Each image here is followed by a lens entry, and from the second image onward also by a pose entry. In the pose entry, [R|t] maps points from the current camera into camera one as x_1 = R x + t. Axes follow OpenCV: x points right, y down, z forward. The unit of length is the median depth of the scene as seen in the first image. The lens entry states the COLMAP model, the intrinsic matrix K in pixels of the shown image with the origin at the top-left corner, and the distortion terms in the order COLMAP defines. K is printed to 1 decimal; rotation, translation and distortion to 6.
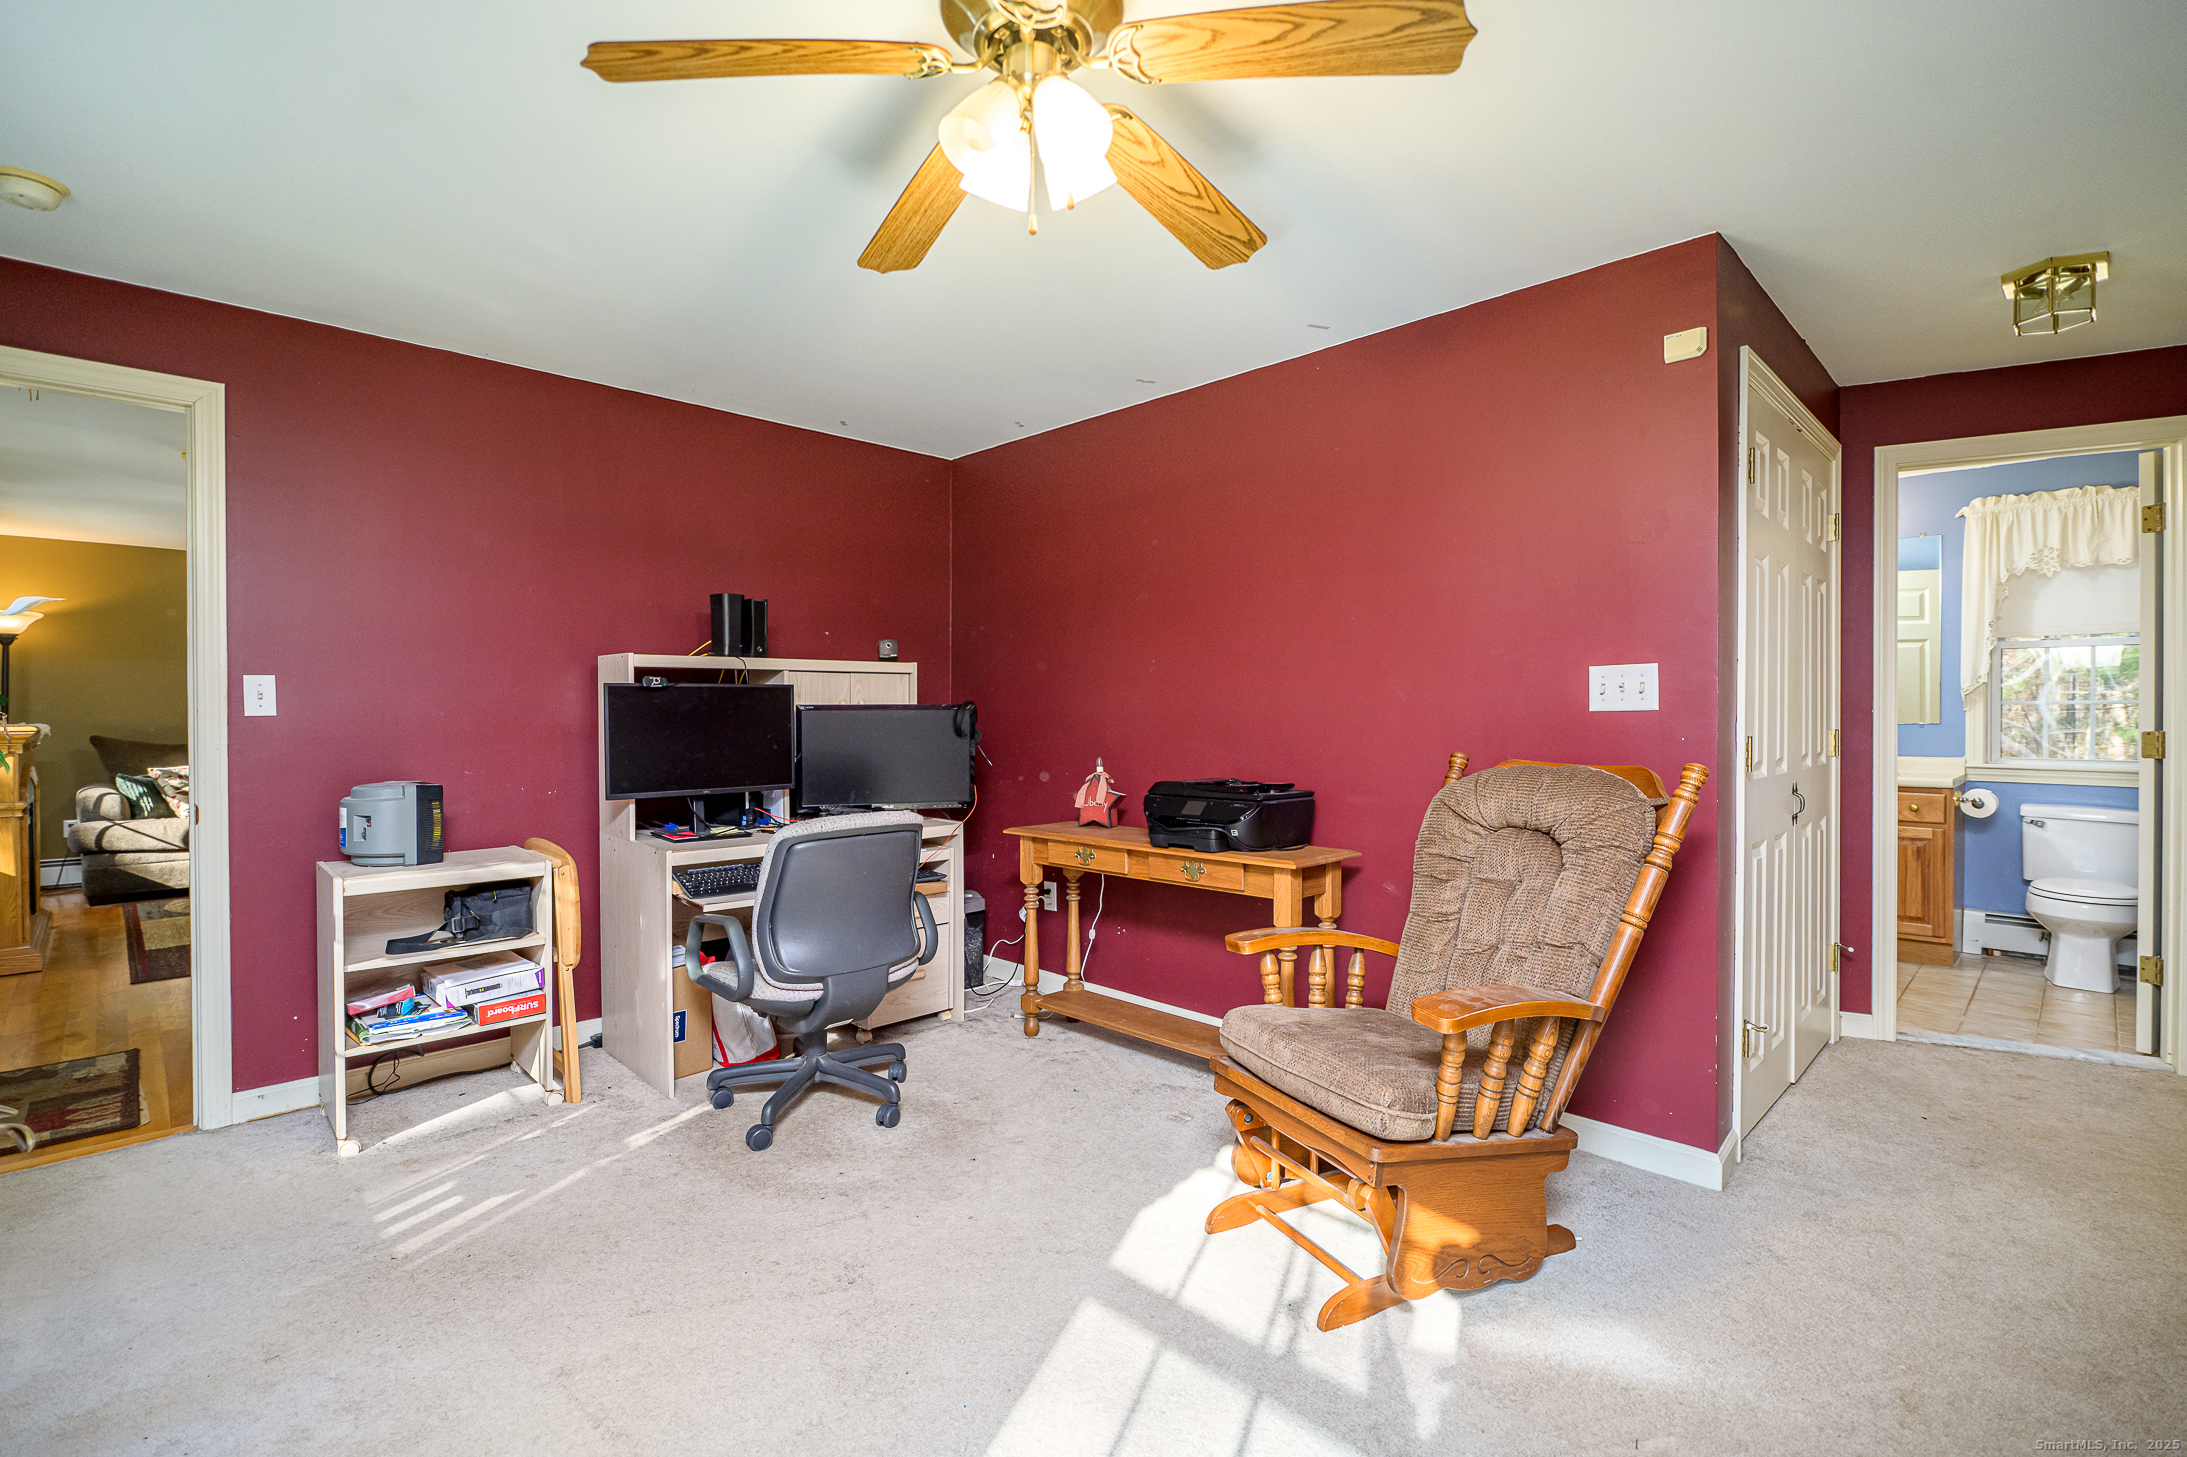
lens RADIAL K [[996.8, 0, 1088.6], [0, 996.8, 721.3], [0, 0, 1]] dist [-0.008912, 0.000718]
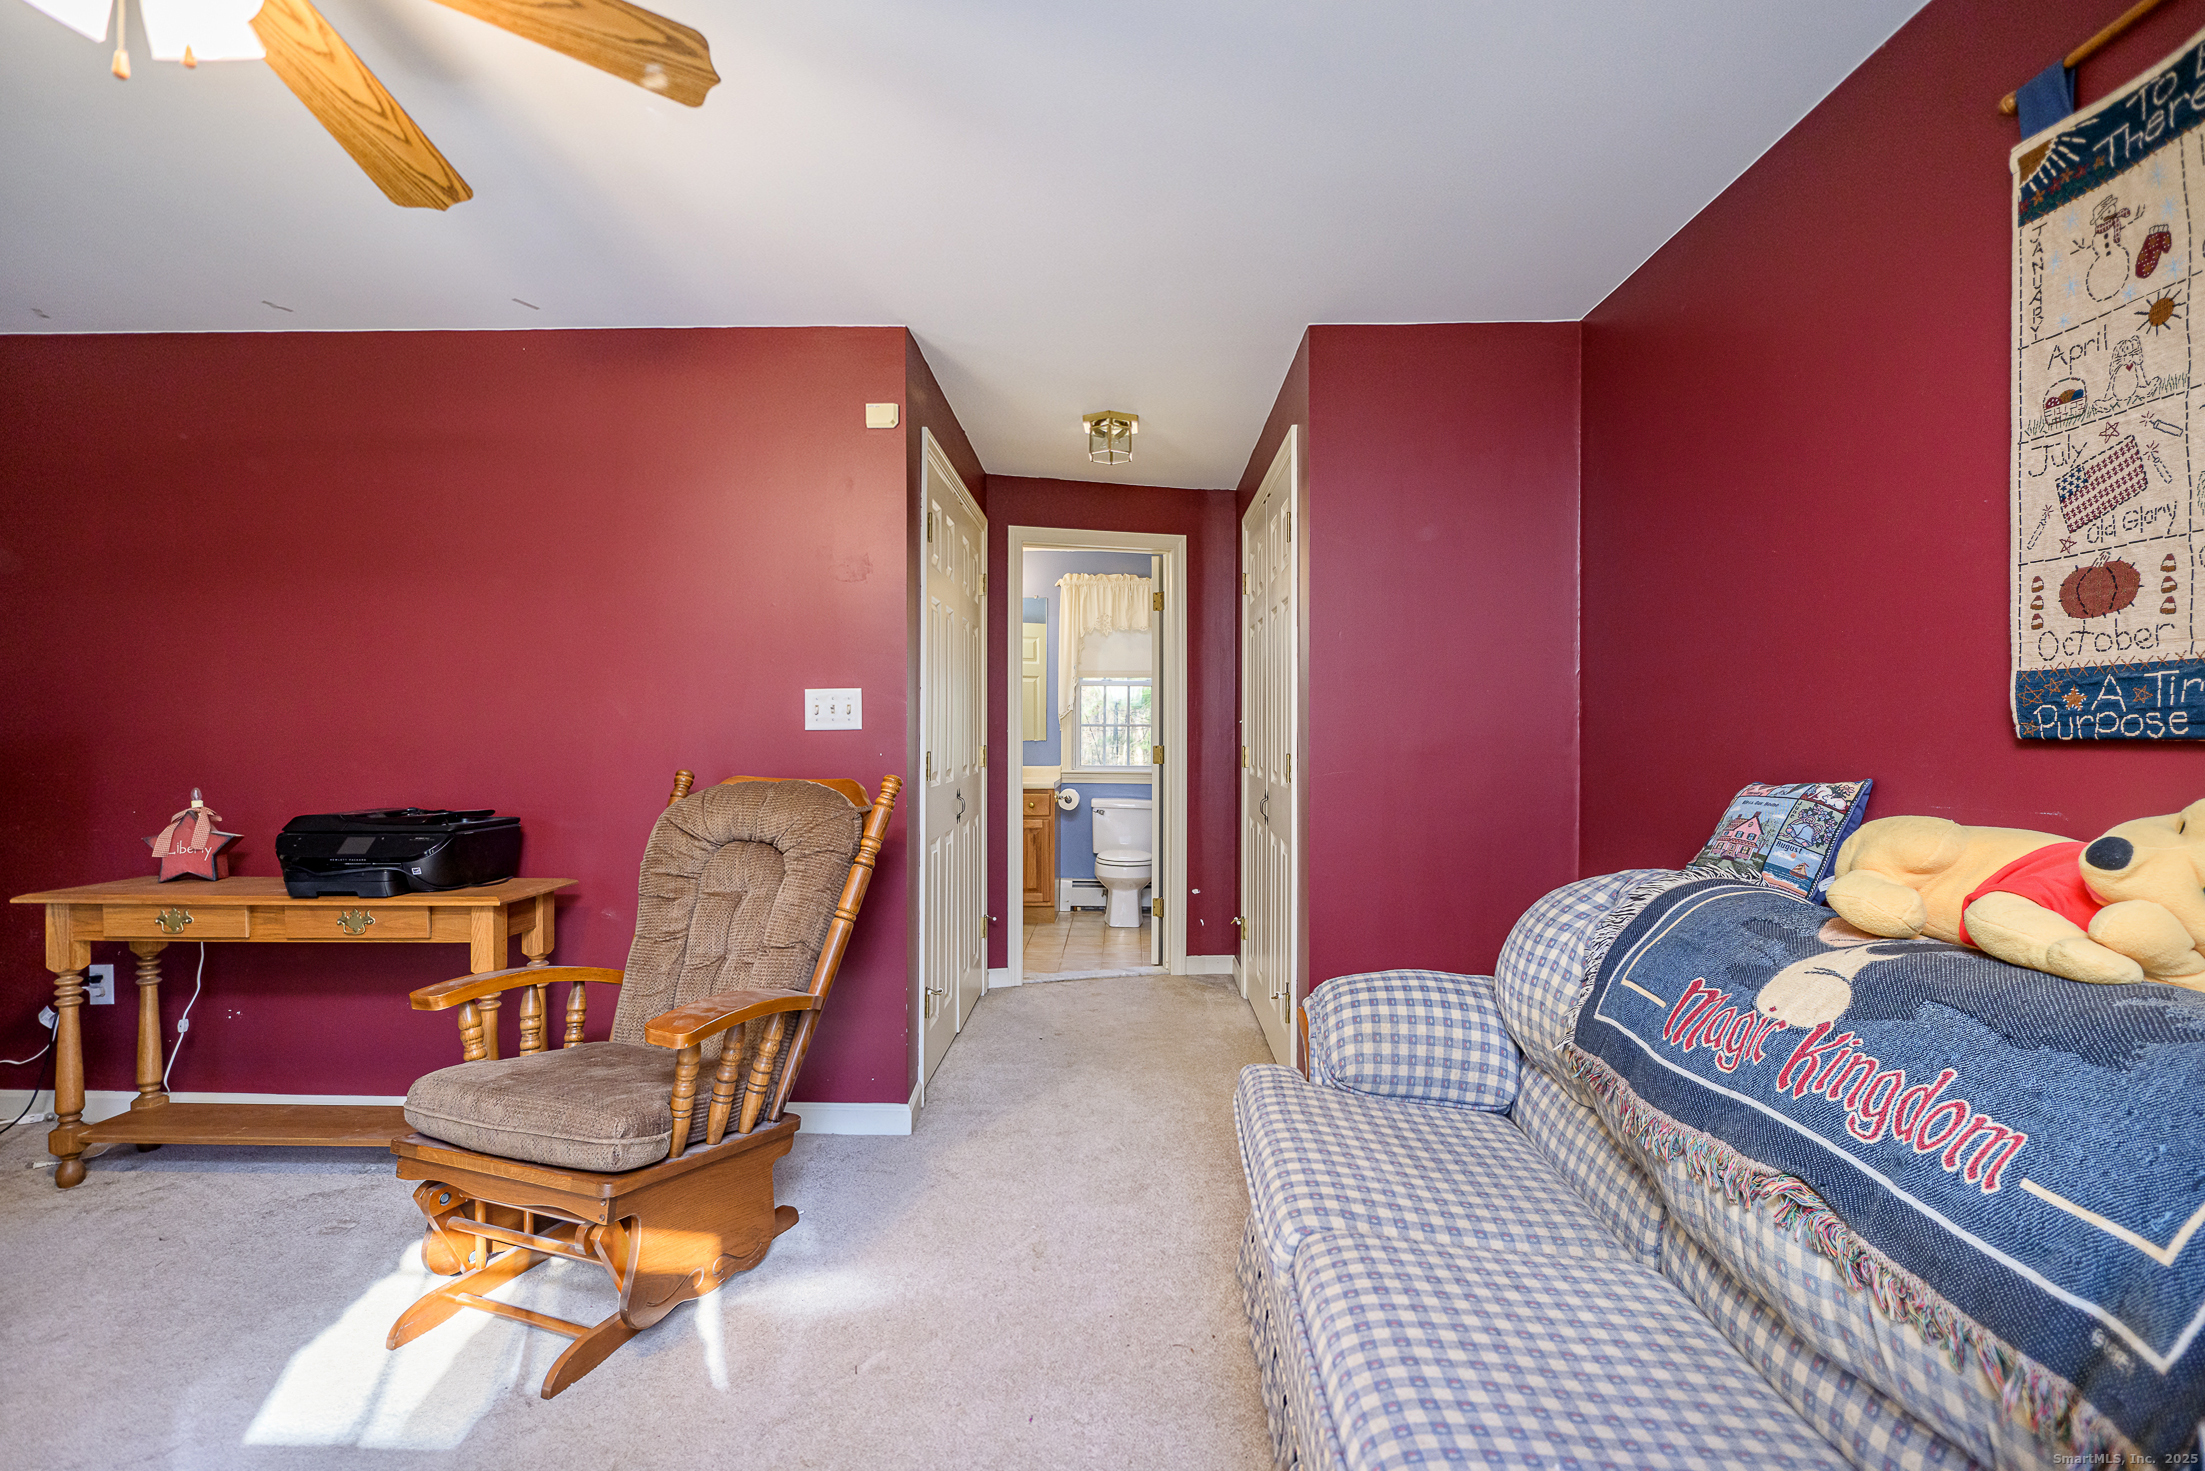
lens RADIAL K [[1005.0, 0, 1100.8], [0, 1005.0, 733.3], [0, 0, 1]] dist [-0.008912, 0.000718]
pose [[0.718203, 0.002231, 0.695830, -0.032874], [0.001960, 0.999984, -0.005230, 0.000042], [-0.695831, 0.005120, 0.718188, -0.021524]]
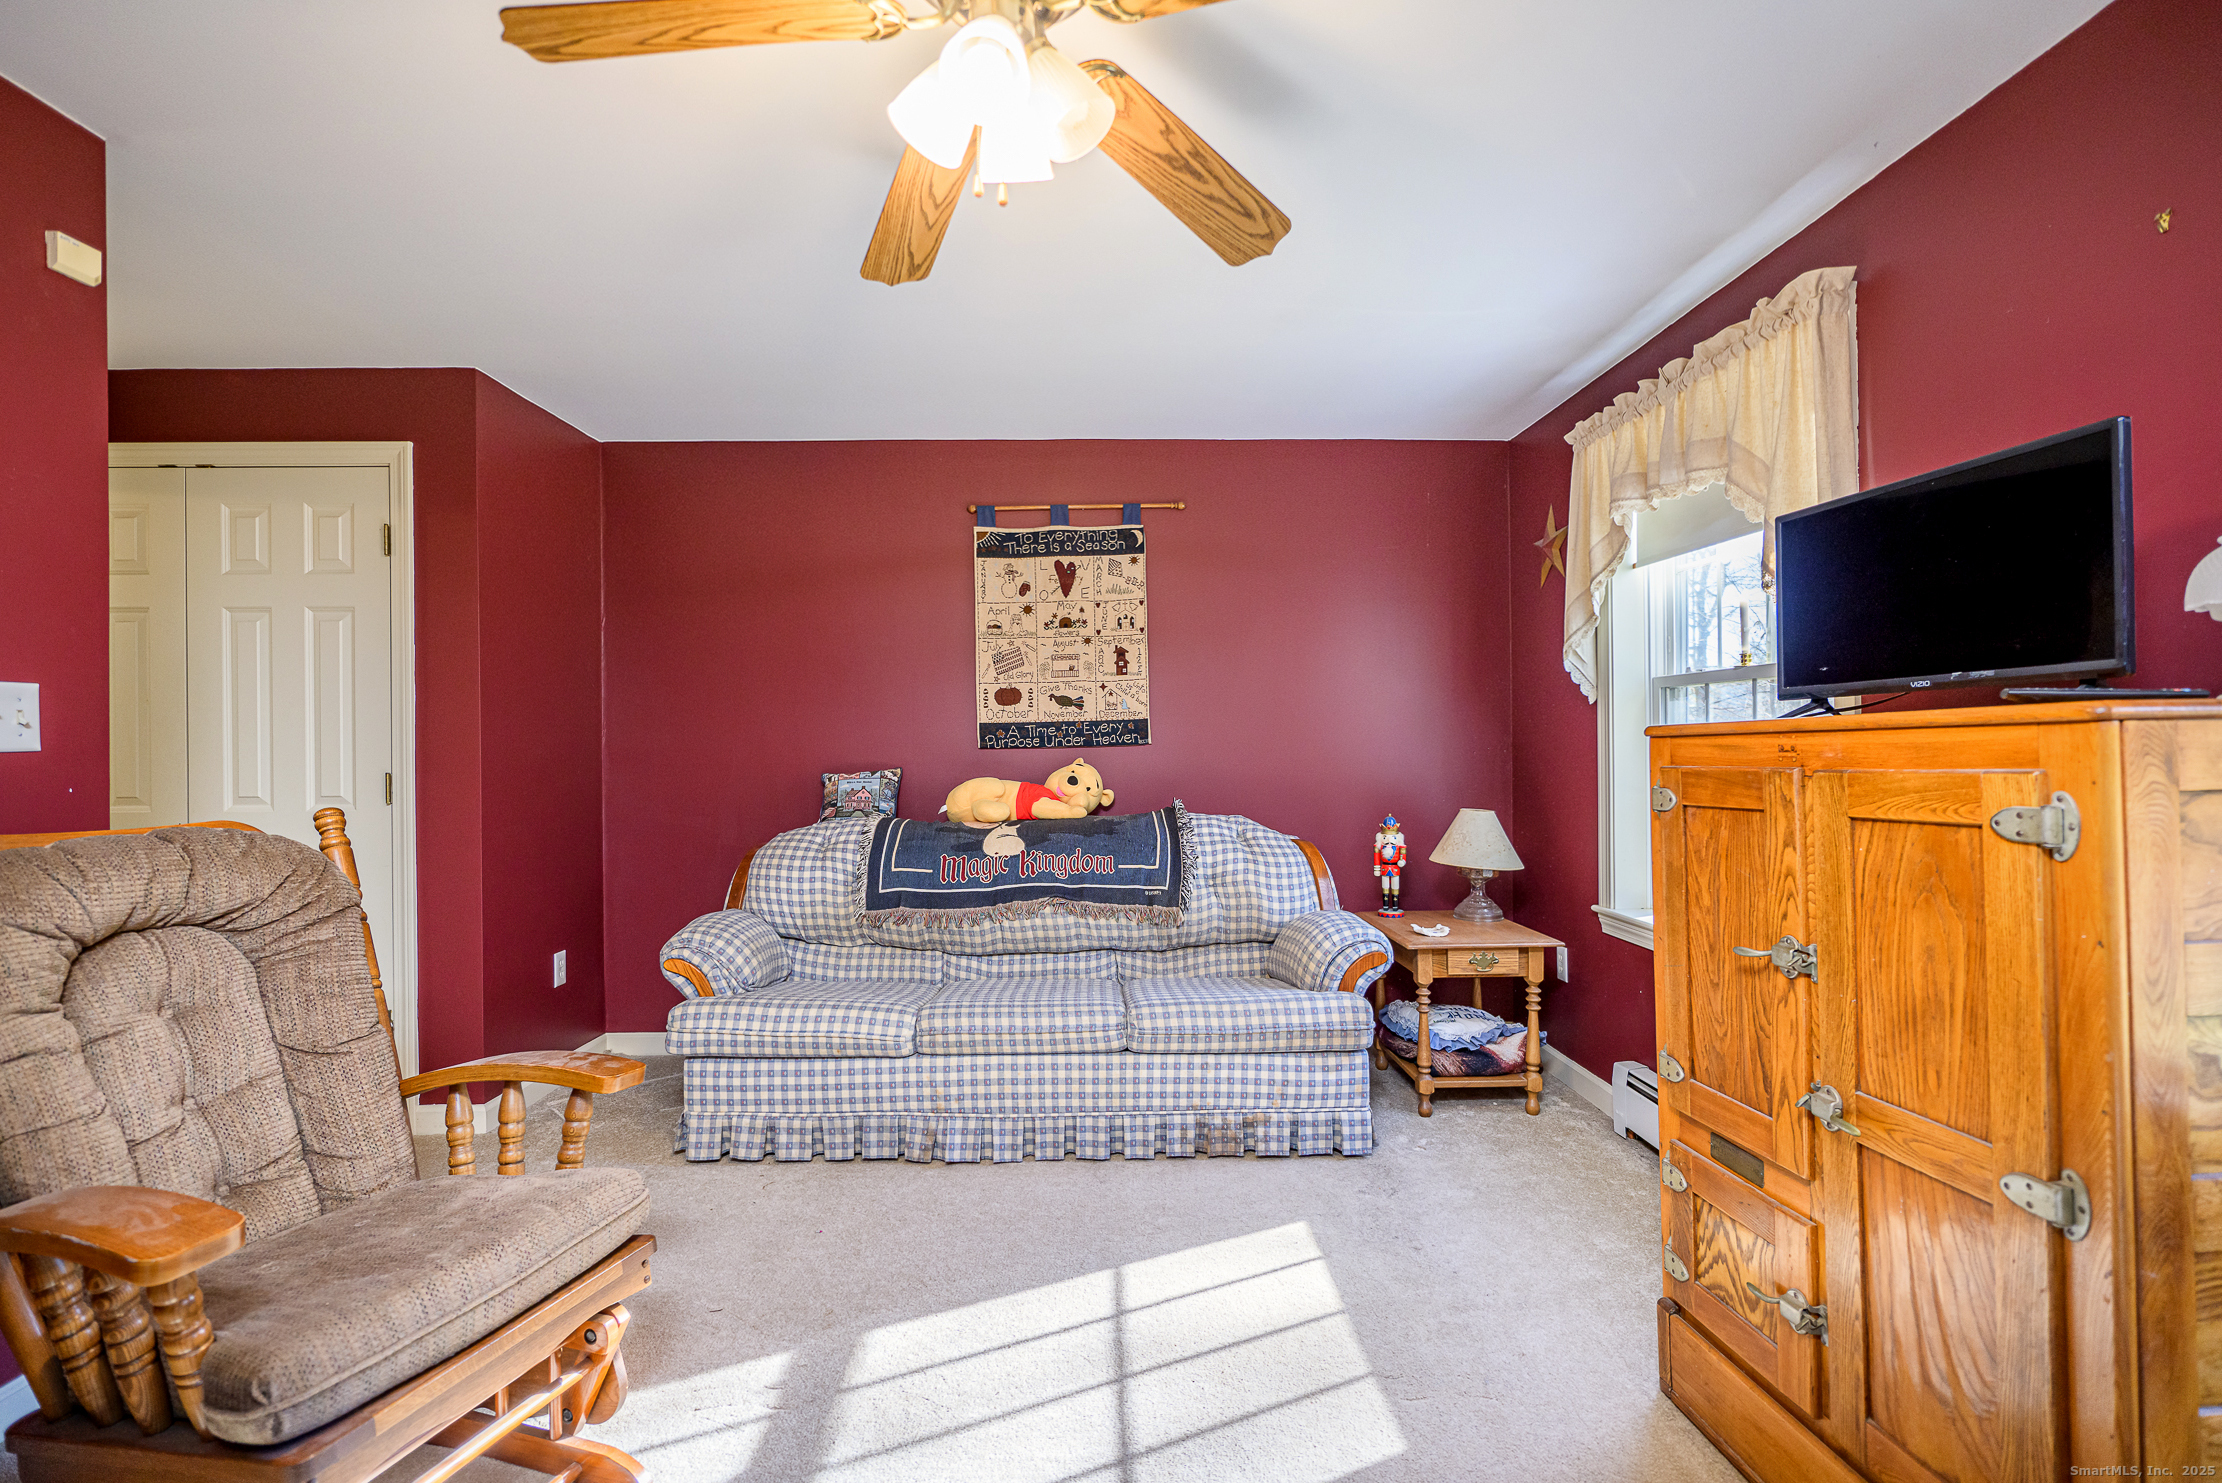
lens RADIAL K [[1012.8, 0, 1108.4], [0, 1012.8, 736.0], [0, 0, 1]] dist [-0.008912, 0.000718]
pose [[-0.723269, 0.010607, 0.690485, -0.472612], [0.012428, 0.999920, -0.002343, -0.010708], [-0.690454, 0.006887, -0.723343, 0.998533]]
